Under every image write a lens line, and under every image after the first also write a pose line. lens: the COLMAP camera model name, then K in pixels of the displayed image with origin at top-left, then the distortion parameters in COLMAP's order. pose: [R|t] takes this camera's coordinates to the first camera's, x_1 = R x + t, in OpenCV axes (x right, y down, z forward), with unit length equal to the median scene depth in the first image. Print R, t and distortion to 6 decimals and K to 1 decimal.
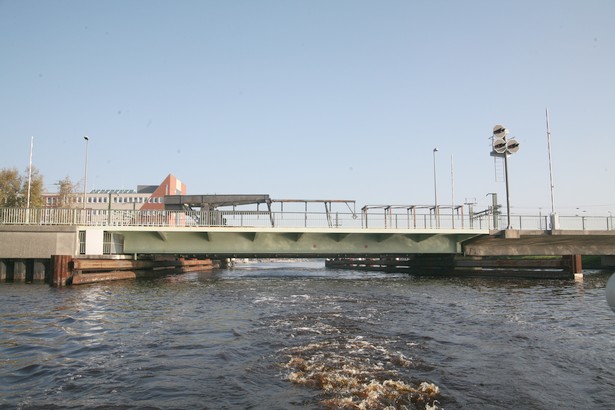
lens RADIAL K [[507.7, 0, 307.5], [0, 507.7, 205.0], [0, 0, 1]] dist [-0.110914, 0.134183]
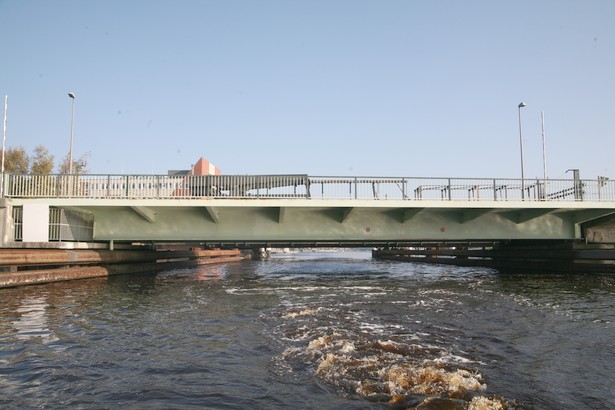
lens RADIAL K [[507.7, 0, 307.5], [0, 507.7, 205.0], [0, 0, 1]] dist [-0.110914, 0.134183]
pose [[0.996559, -0.007923, -0.082506, -0.010282], [0.009599, 0.999755, 0.019931, 0.031803], [0.082328, -0.020654, 0.996391, 0.292223]]
